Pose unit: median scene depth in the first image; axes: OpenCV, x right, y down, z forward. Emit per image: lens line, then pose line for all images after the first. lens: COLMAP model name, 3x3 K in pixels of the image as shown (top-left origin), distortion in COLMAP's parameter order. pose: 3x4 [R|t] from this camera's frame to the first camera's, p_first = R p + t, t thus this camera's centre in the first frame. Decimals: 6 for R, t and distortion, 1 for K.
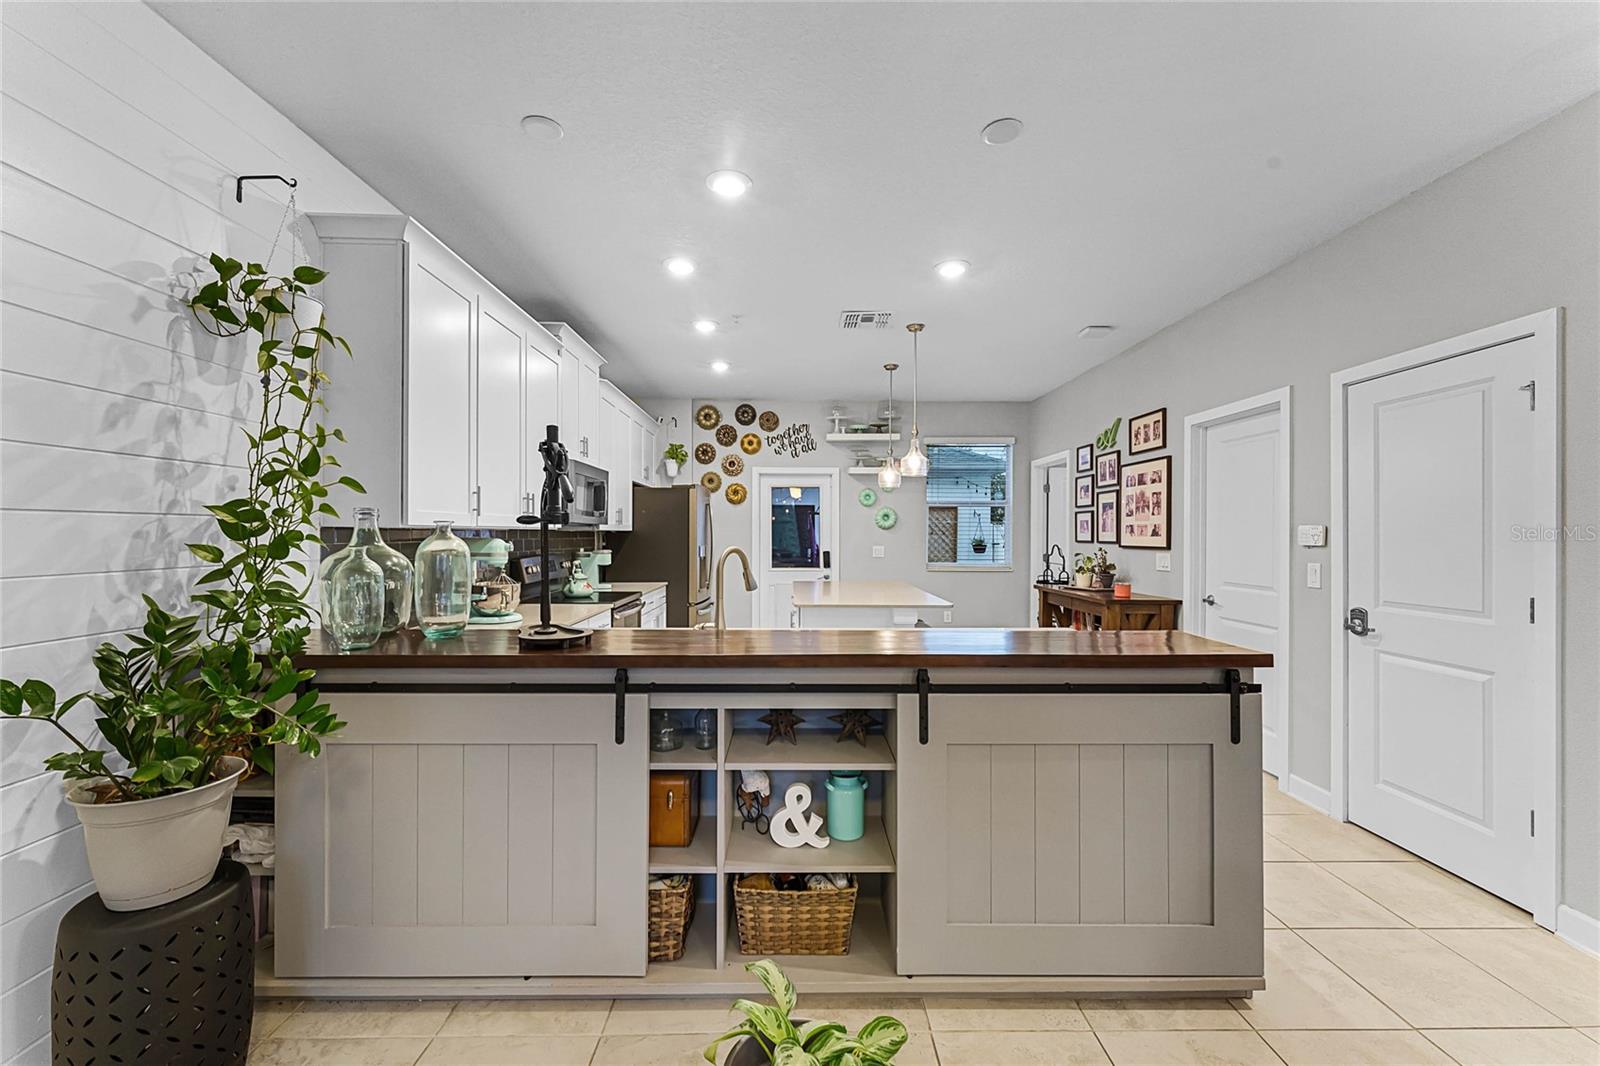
lens RADIAL K [[649.8, 0, 798.3], [0, 649.8, 540.2], [0, 0, 1]] dist [-0.001530, 0.001722]
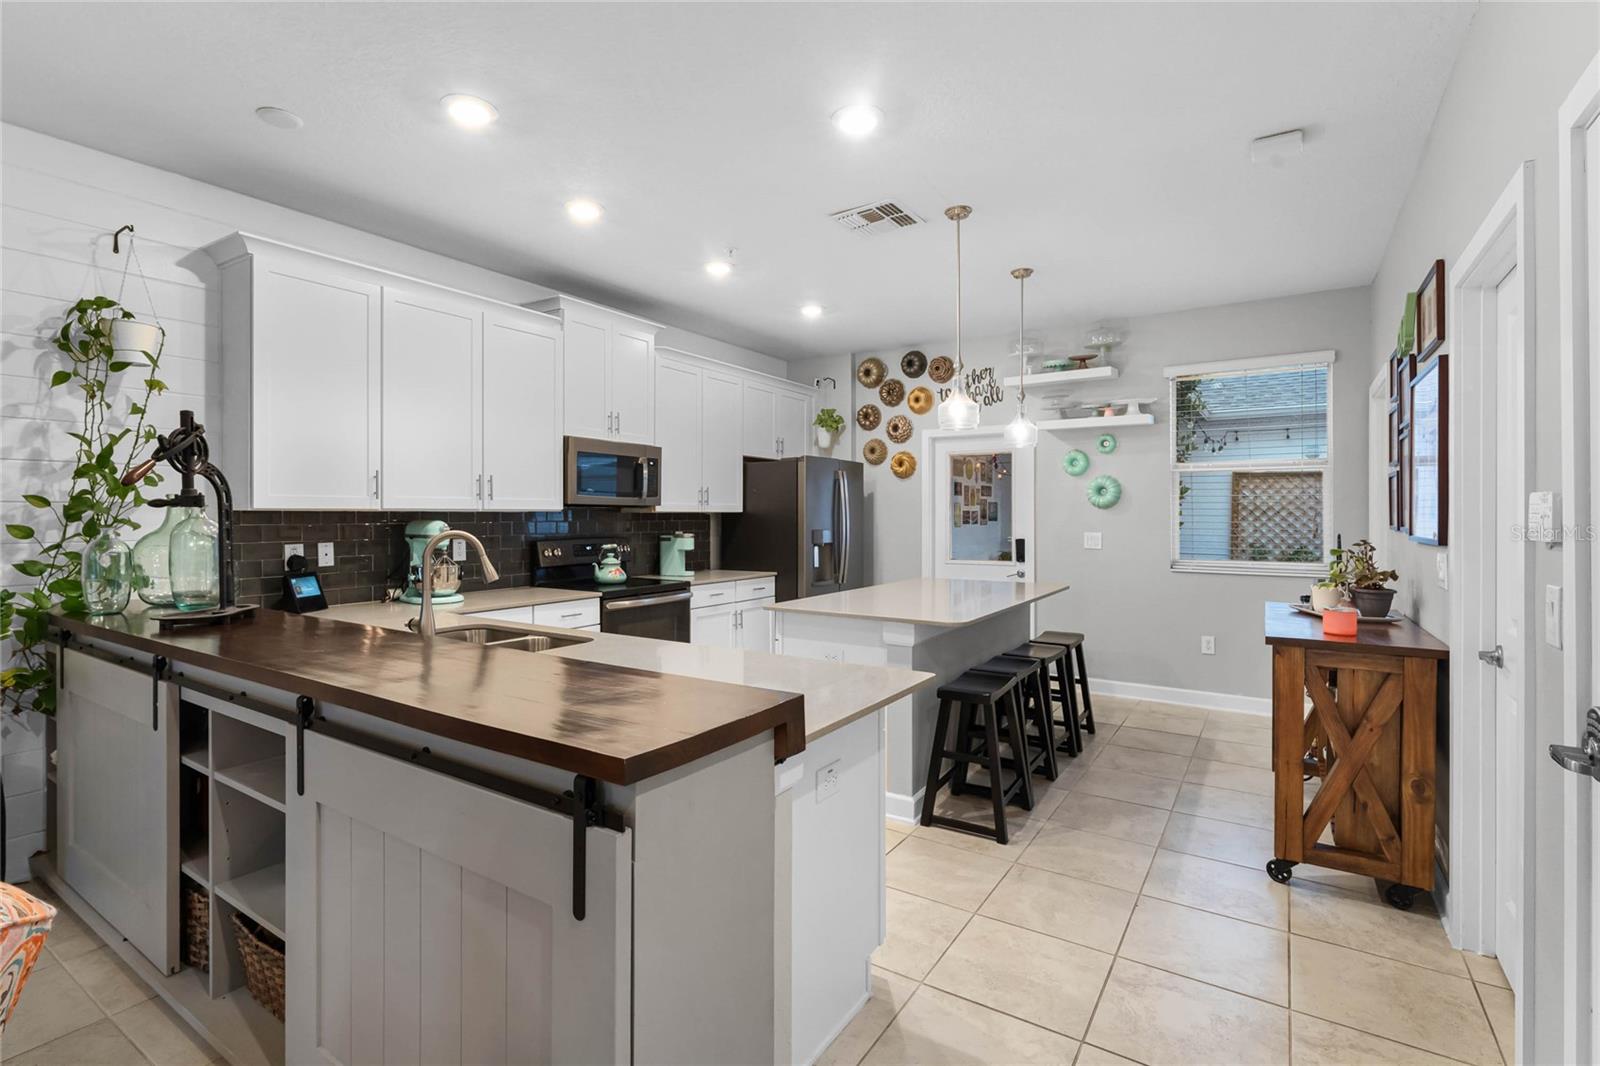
lens RADIAL K [[751.6, 0, 778.1], [0, 751.6, 518.5], [0, 0, 1]] dist [-0.002111, 0.000689]
pose [[0.825705, -0.000068, -0.564102, 0.434050], [-0.003179, 0.999984, -0.004775, -0.001611], [0.564093, 0.005736, 0.825691, 0.225383]]
